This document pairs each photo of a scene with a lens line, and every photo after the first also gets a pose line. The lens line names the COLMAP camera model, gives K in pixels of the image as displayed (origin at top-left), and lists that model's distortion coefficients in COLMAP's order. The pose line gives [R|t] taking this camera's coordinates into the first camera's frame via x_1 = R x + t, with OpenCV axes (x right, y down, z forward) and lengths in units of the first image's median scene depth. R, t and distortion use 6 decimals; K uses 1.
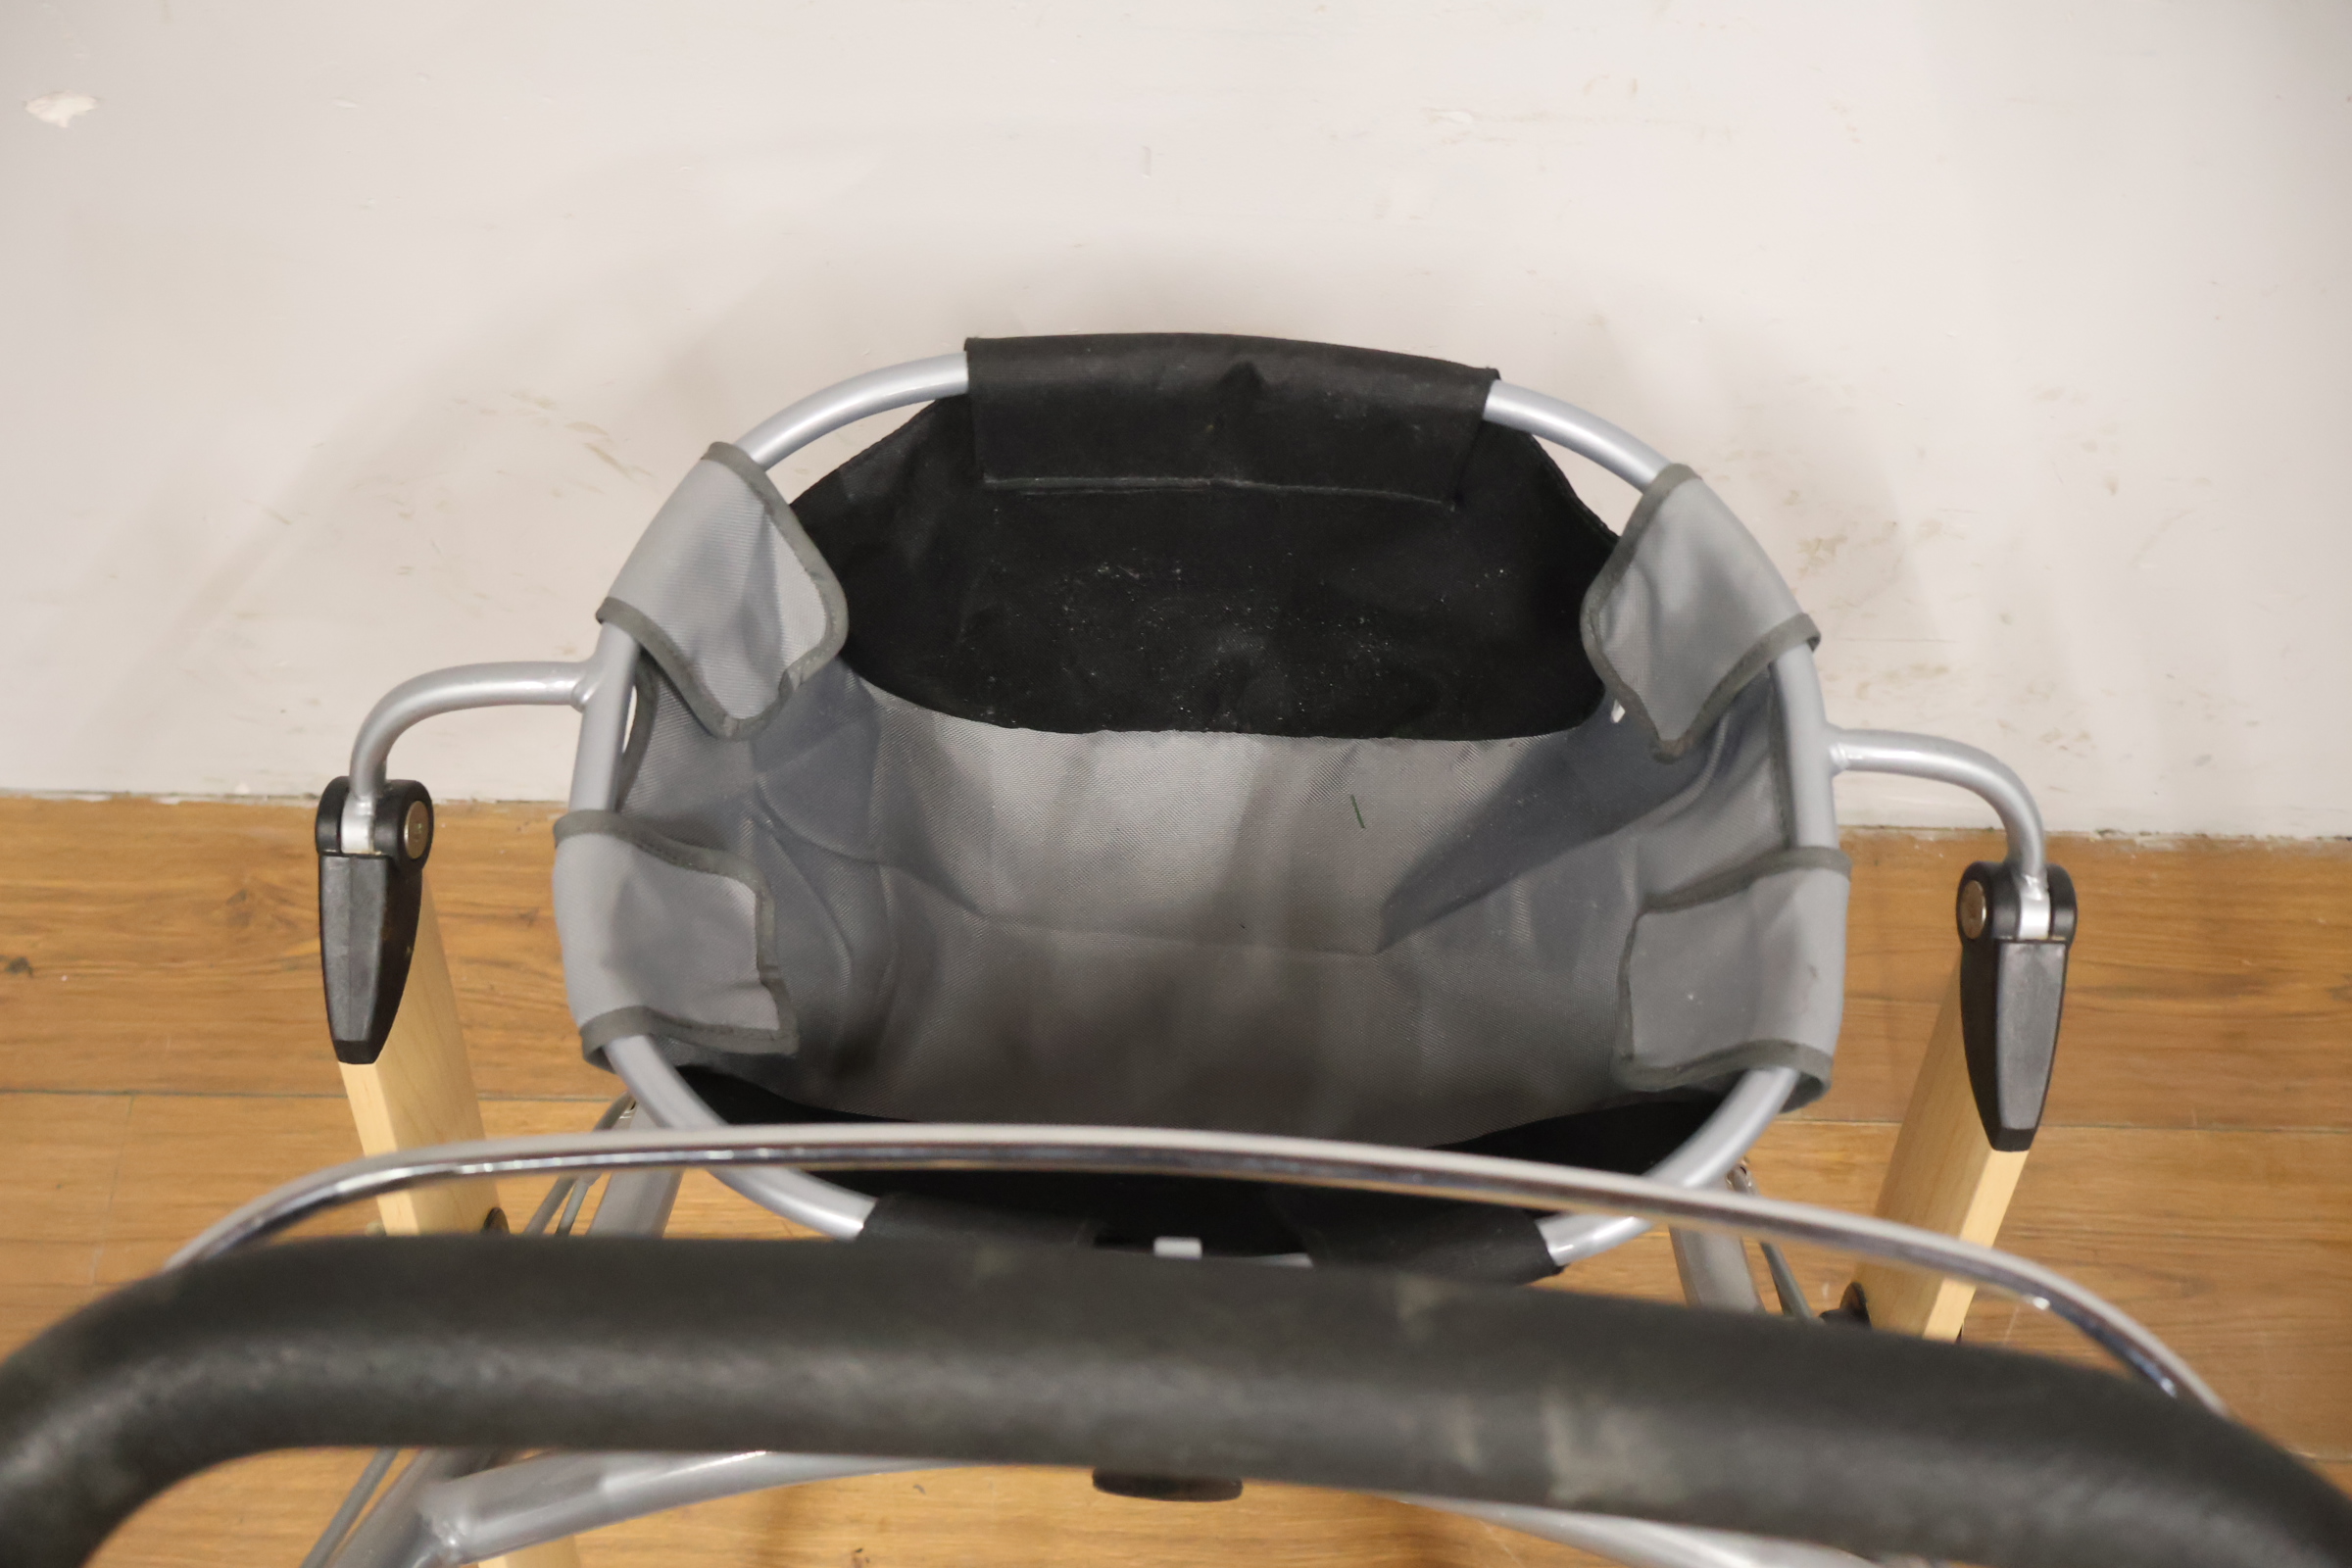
lens RADIAL K [[2037.4, 0, 1167.1], [0, 2037.4, 782.4], [0, 0, 1]] dist [0.002732, 0.002285]
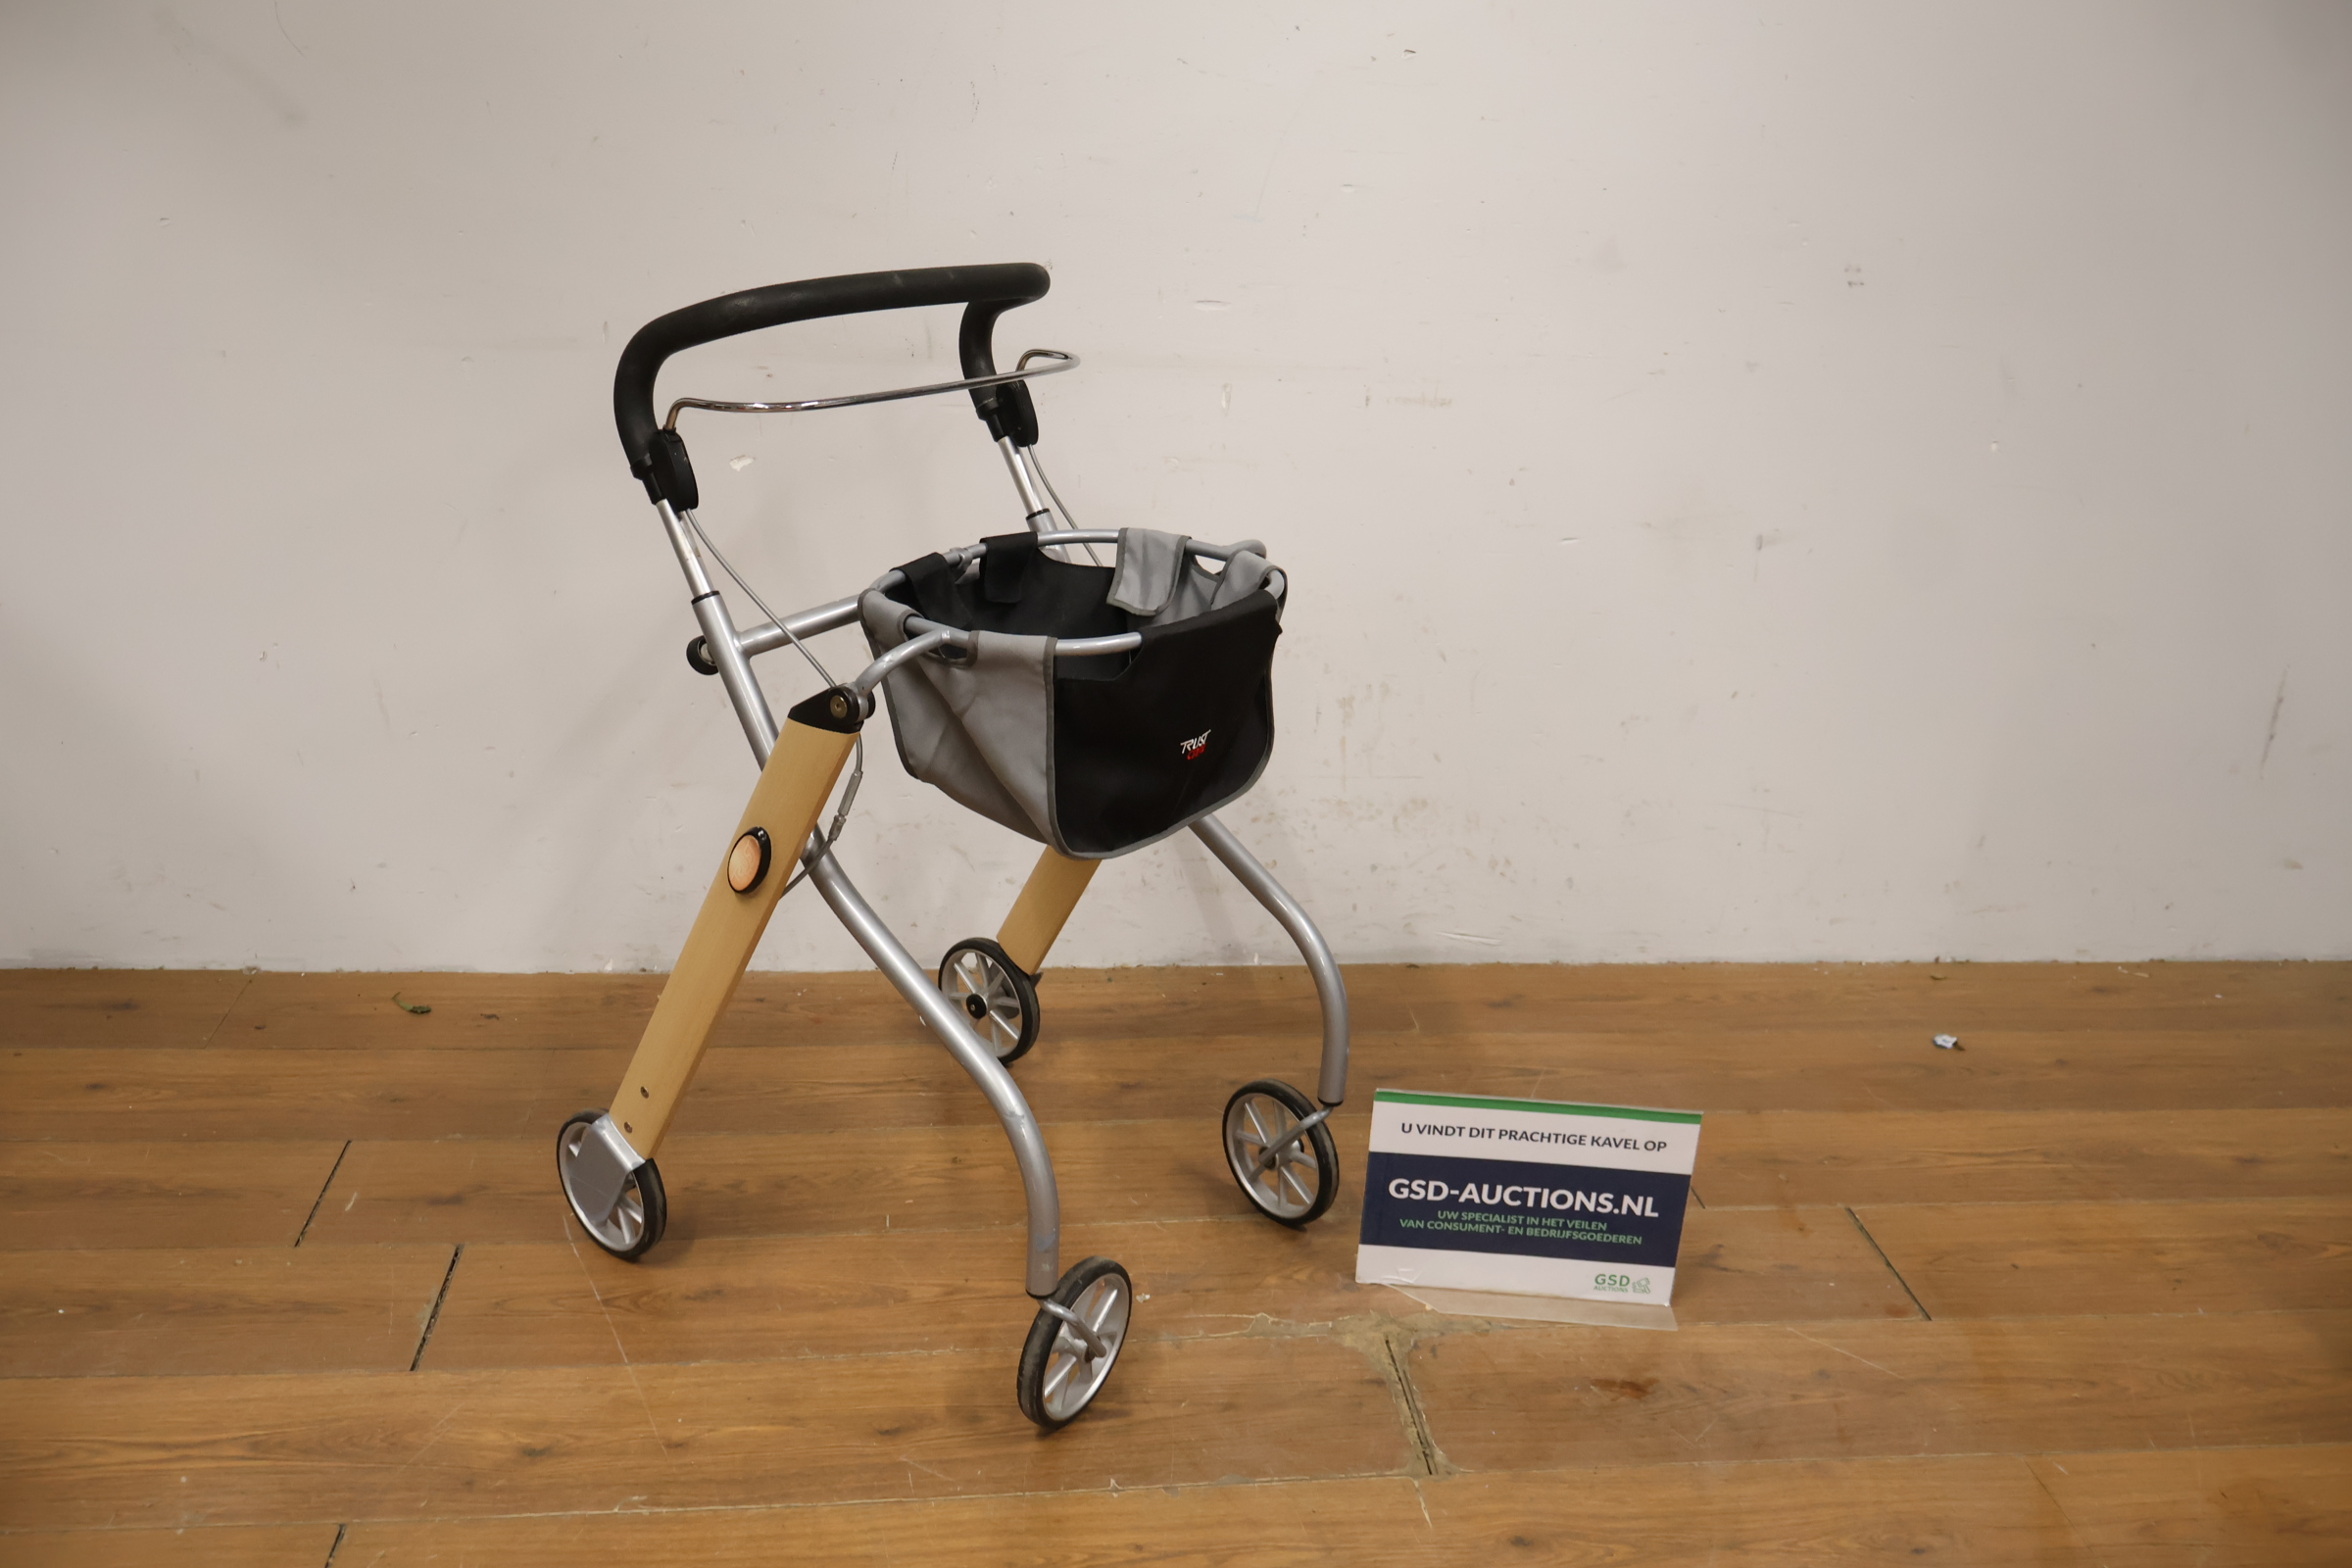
lens RADIAL K [[2037.4, 0, 1190.8], [0, 2037.4, 772.7], [0, 0, 1]] dist [0.002732, 0.002285]
pose [[0.992104, -0.028286, 0.122190, -0.146553], [0.107913, 0.688996, -0.716686, 1.421509], [-0.063917, 0.724213, 0.686608, -0.533946]]
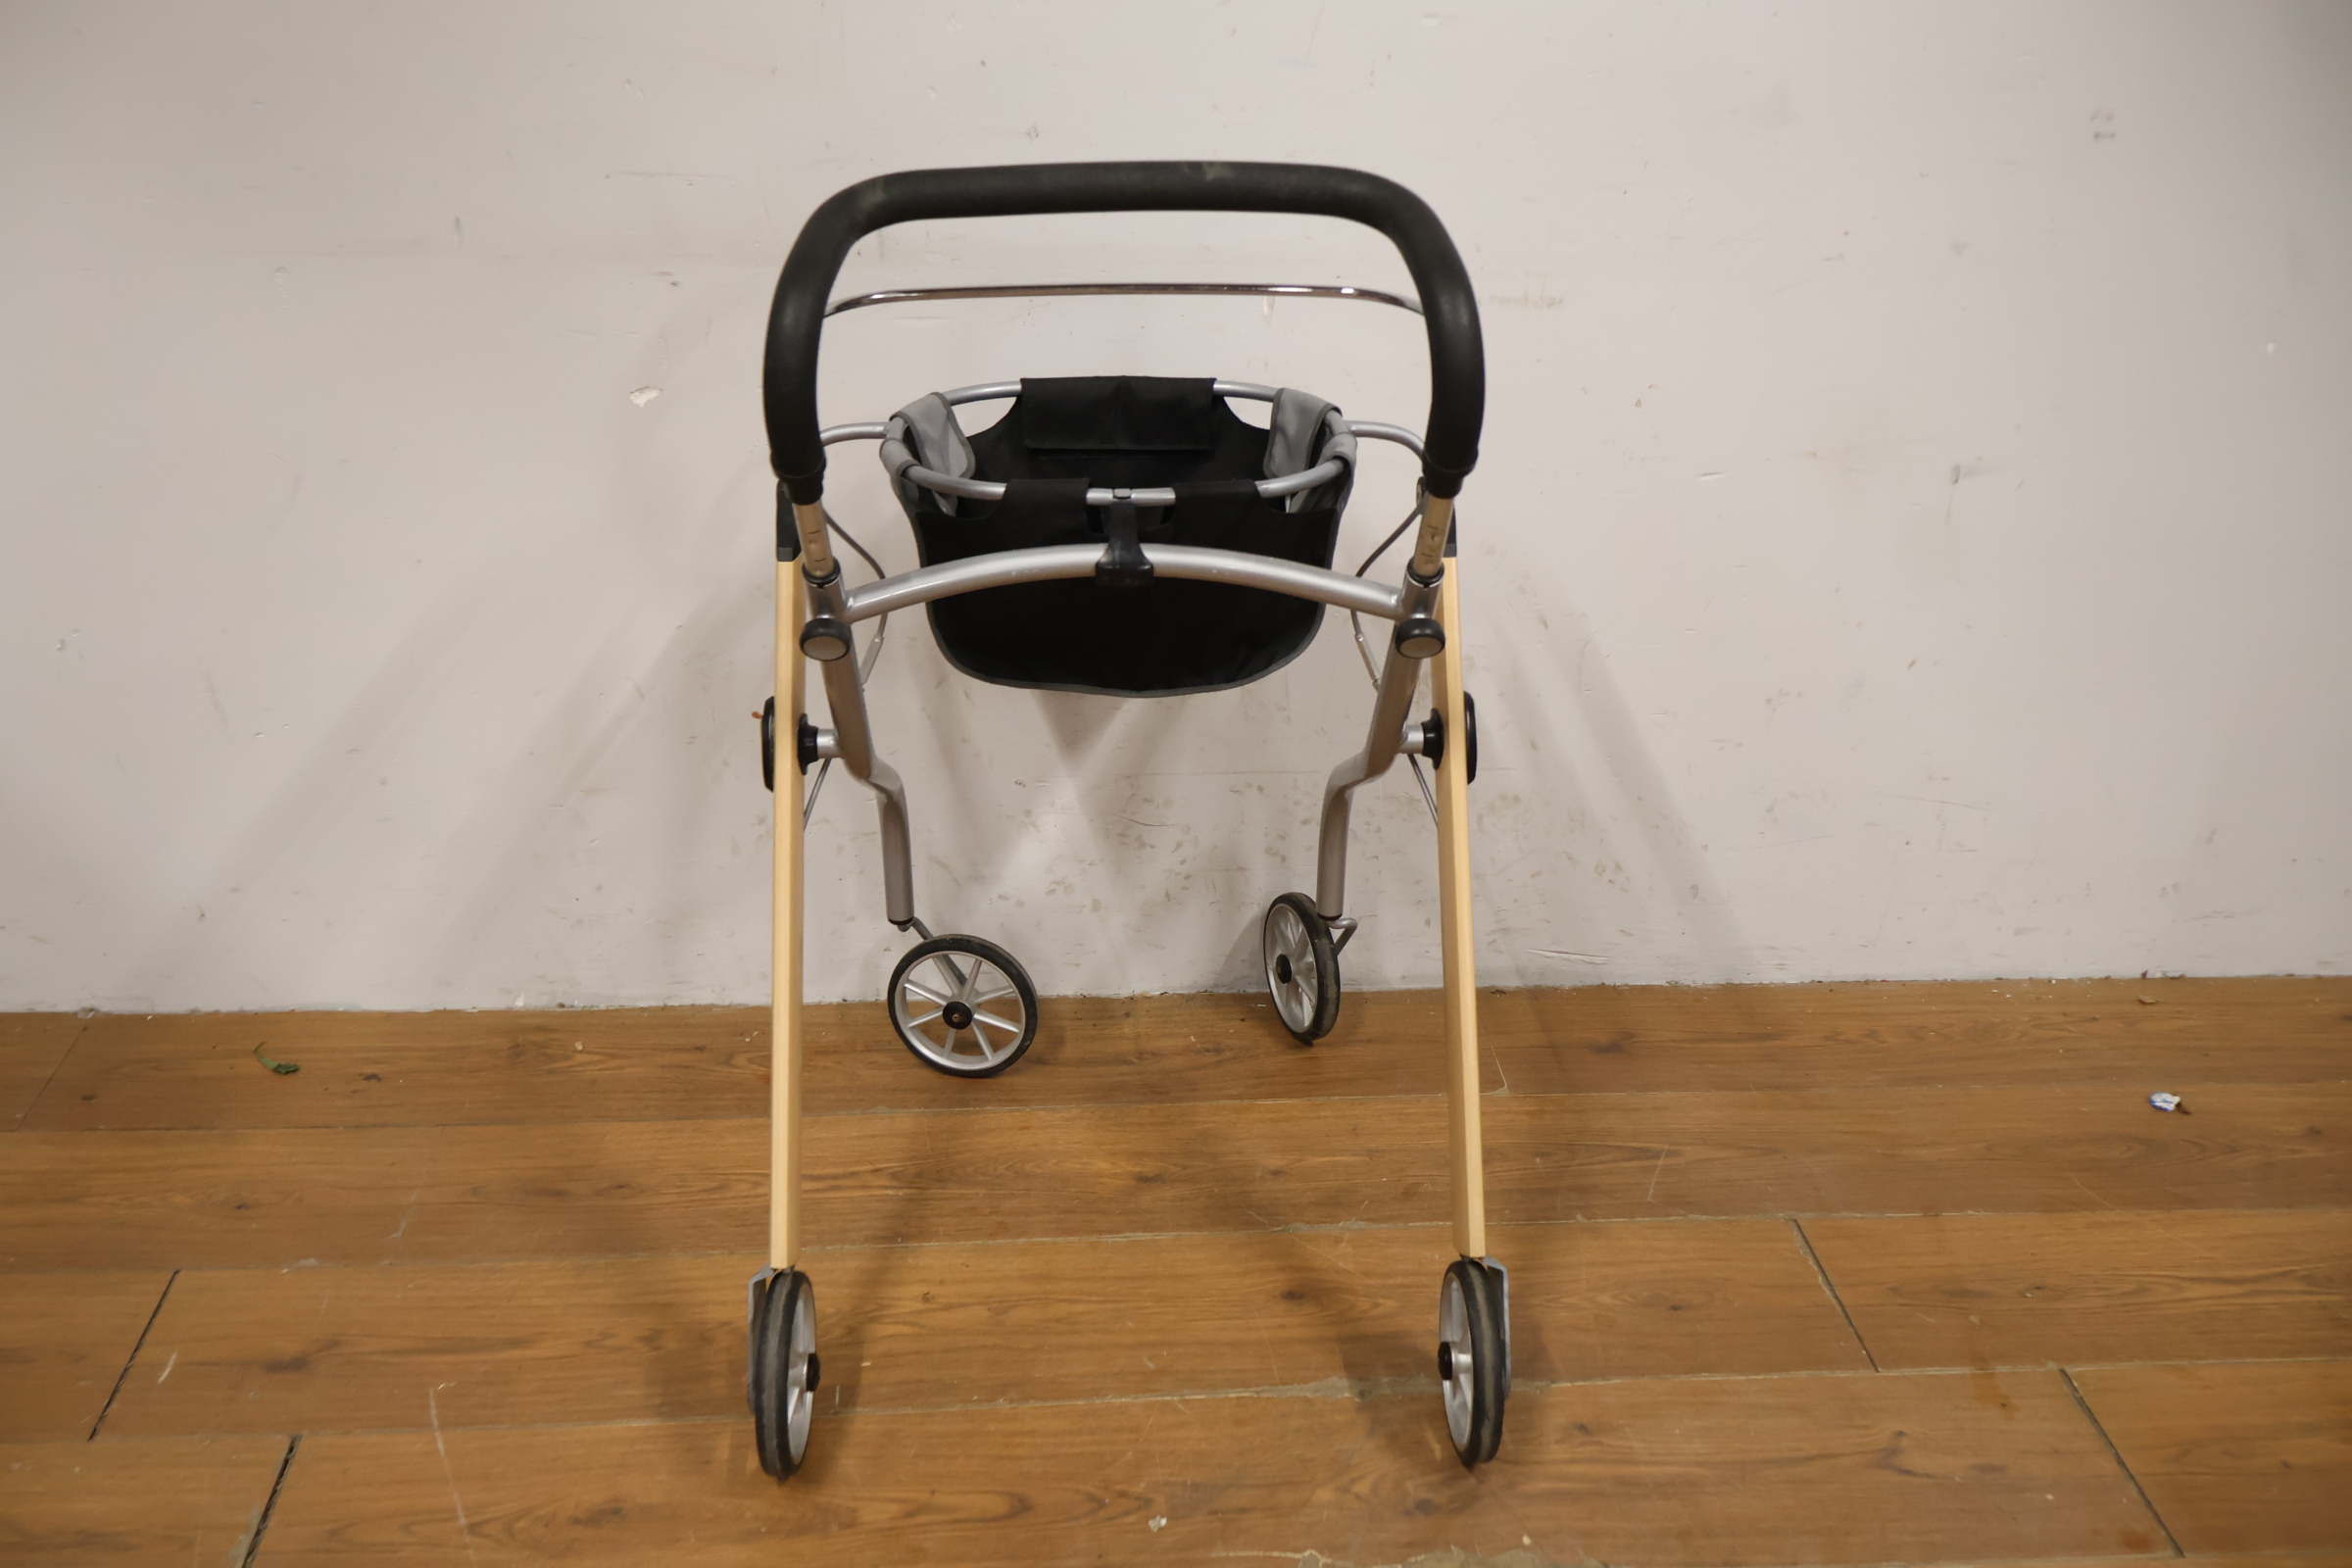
lens RADIAL K [[2037.4, 0, 1169.9], [0, 2037.4, 786.6], [0, 0, 1]] dist [0.002732, 0.002285]
pose [[0.995803, -0.042615, 0.081001, -0.073856], [0.084533, 0.767515, -0.635433, 1.001033], [-0.035091, 0.639613, 0.767896, -0.377690]]
